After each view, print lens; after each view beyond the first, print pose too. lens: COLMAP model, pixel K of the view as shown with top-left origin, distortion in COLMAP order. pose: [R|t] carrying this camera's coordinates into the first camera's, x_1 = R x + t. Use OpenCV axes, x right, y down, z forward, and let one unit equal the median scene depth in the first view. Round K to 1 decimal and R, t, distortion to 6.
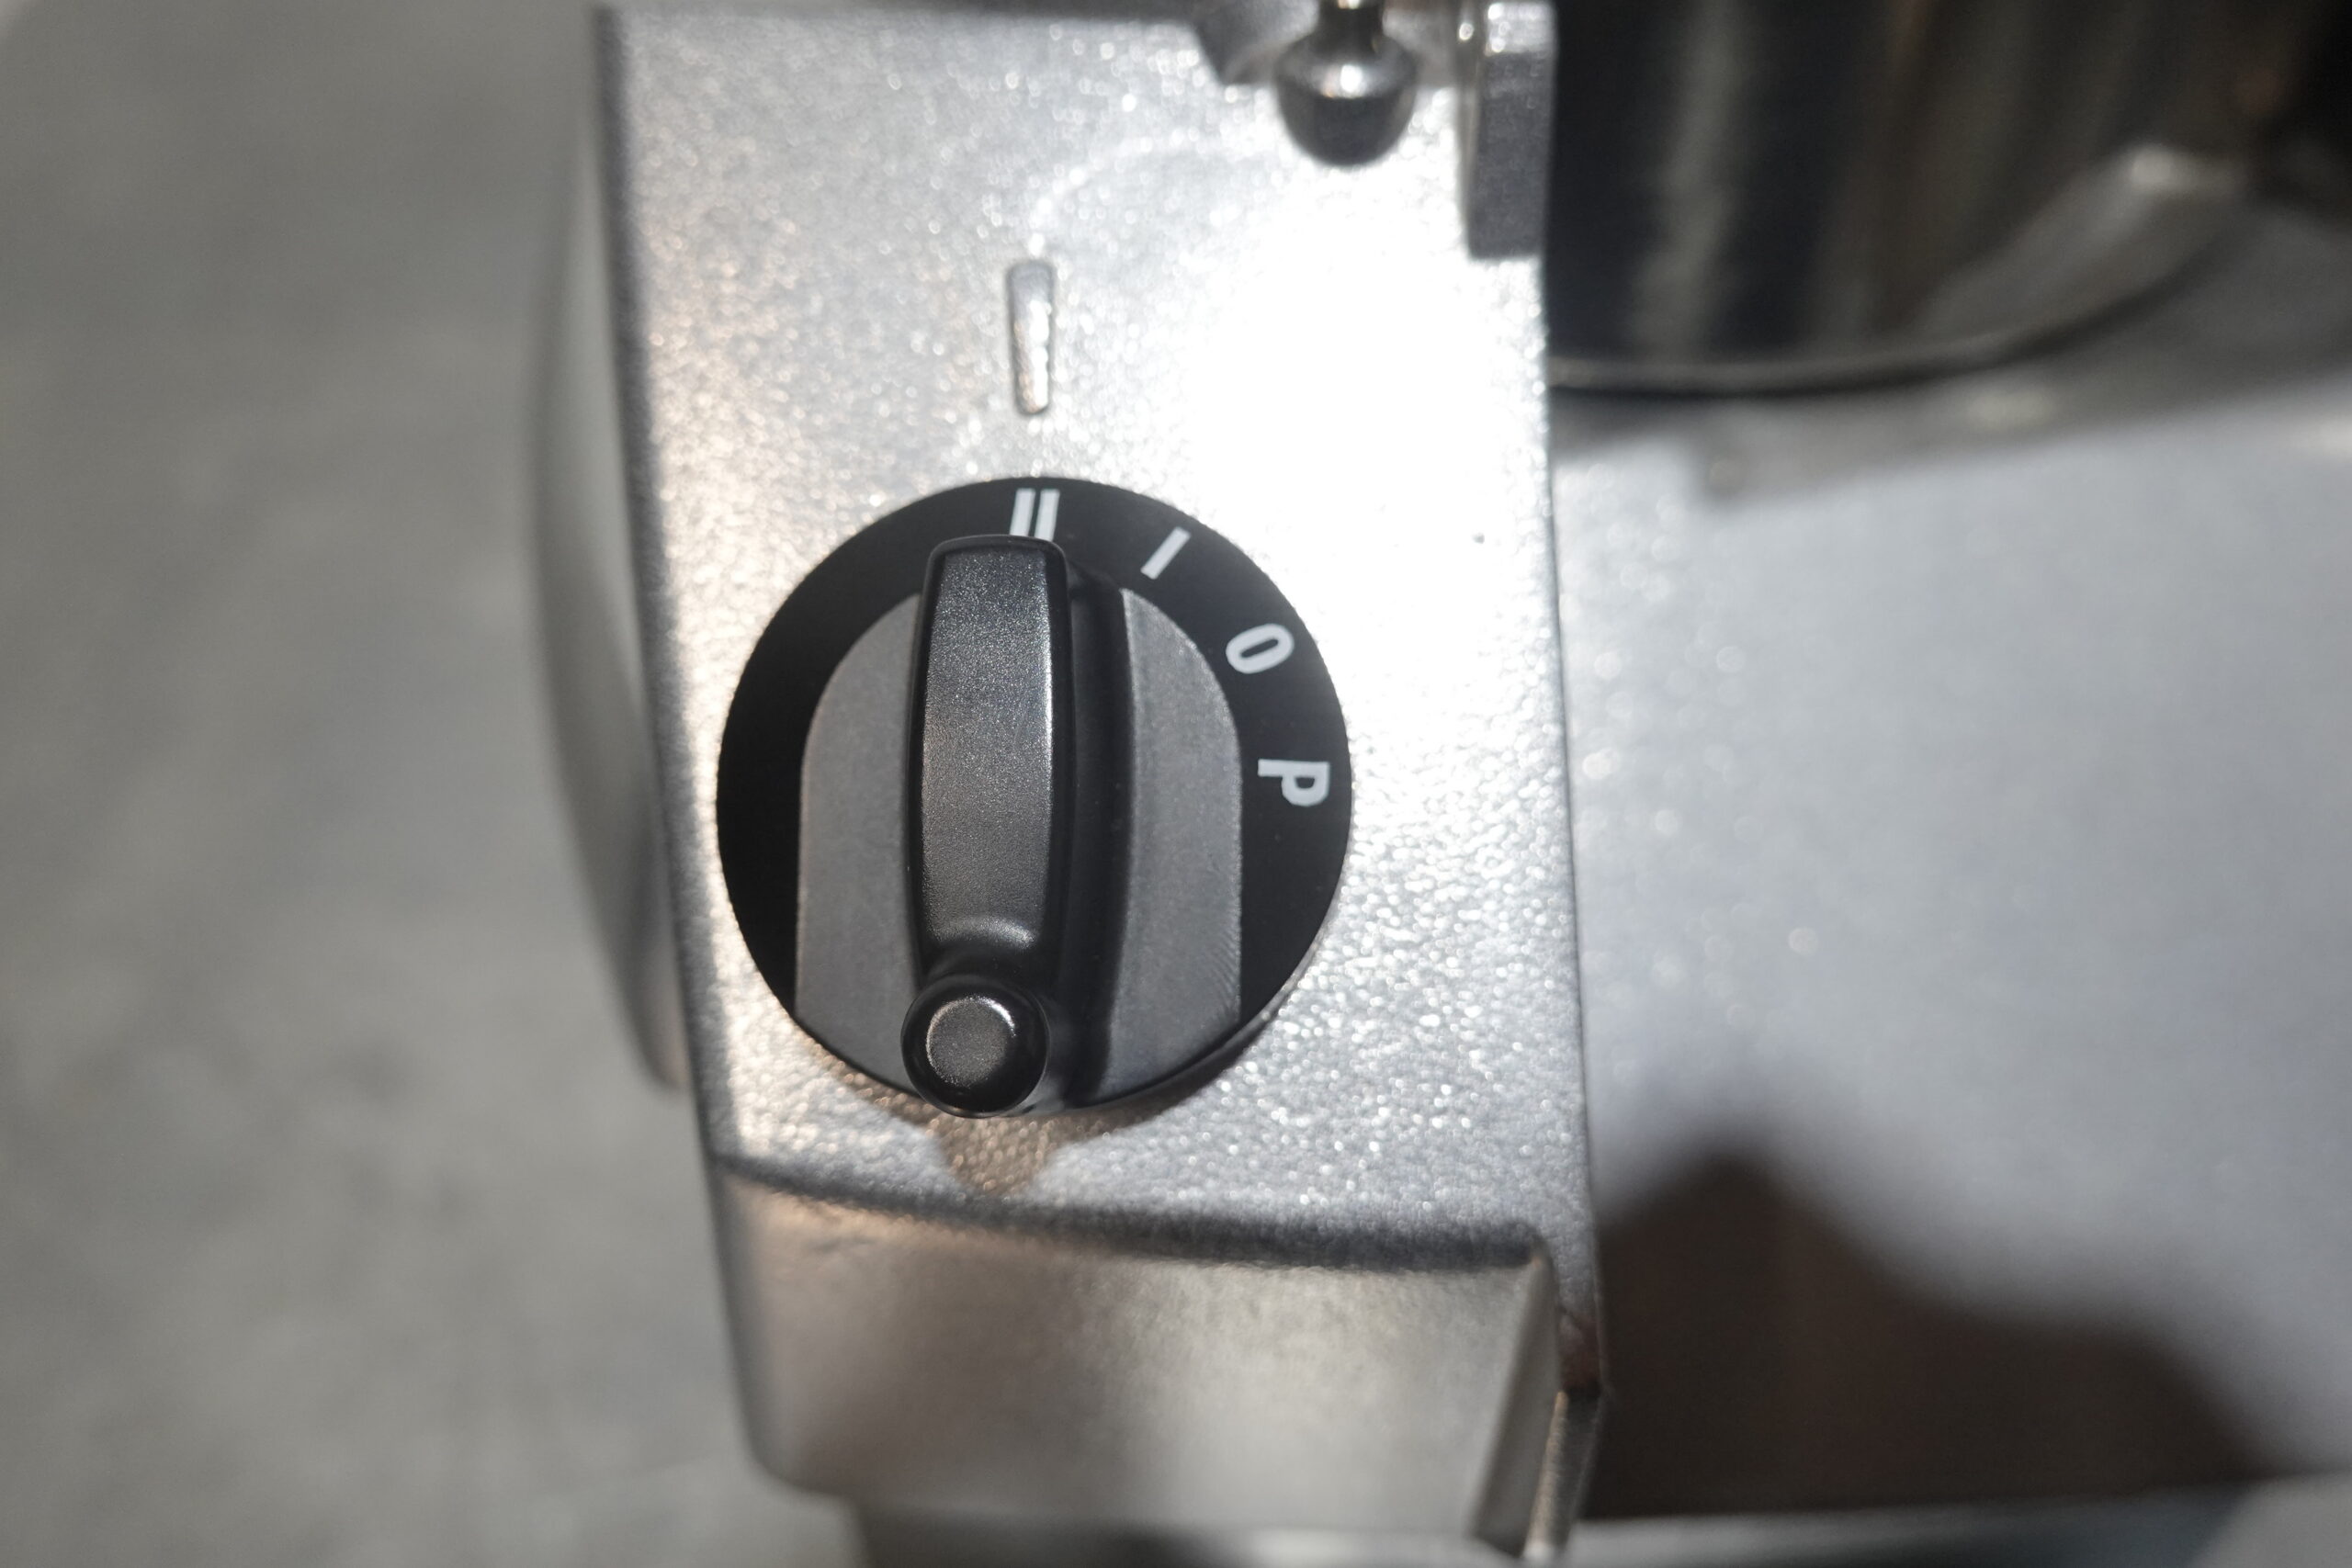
lens RADIAL K [[2288.3, 0, 1176.7], [0, 2288.3, 828.8], [0, 0, 1]] dist [0.030151, -0.011160]
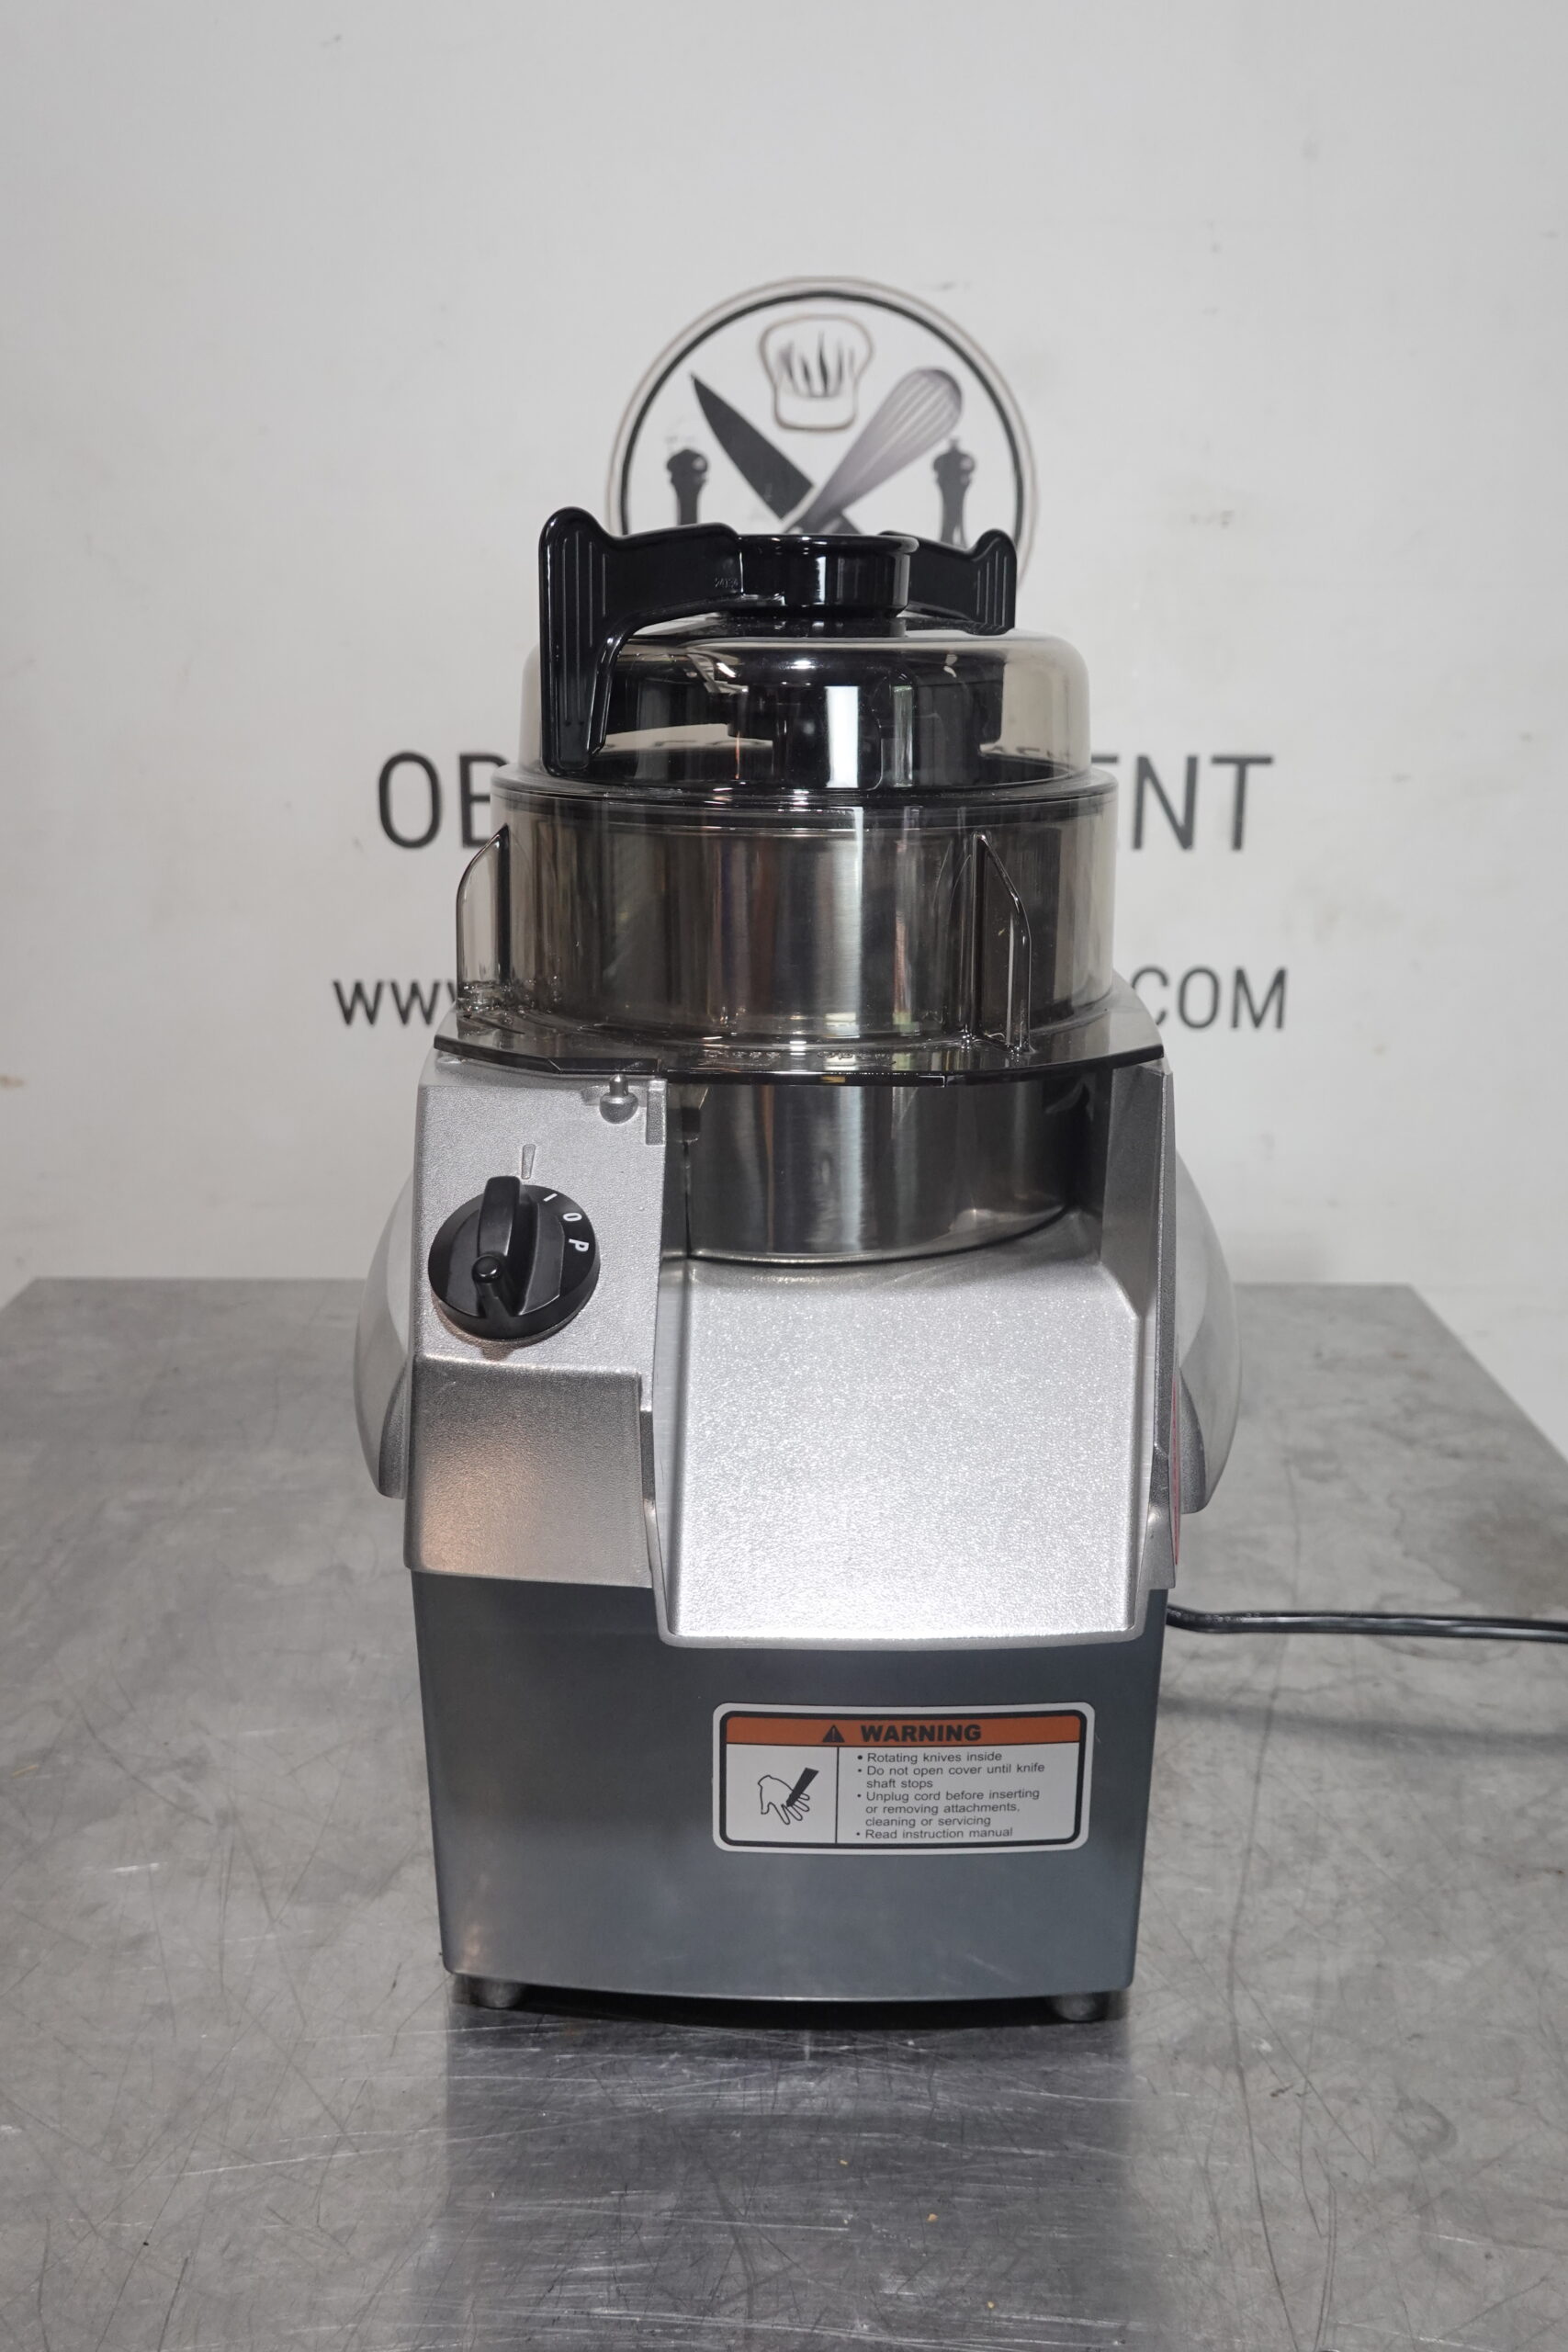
lens RADIAL K [[2238.2, 0, 784.4], [0, 2238.2, 1201.2], [0, 0, 1]] dist [0.032648, -0.015675]
pose [[0.998398, 0.026844, -0.049805, 0.556934], [-0.046836, 0.885980, -0.461352, 1.551476], [0.031741, 0.462946, 0.885818, -2.232399]]
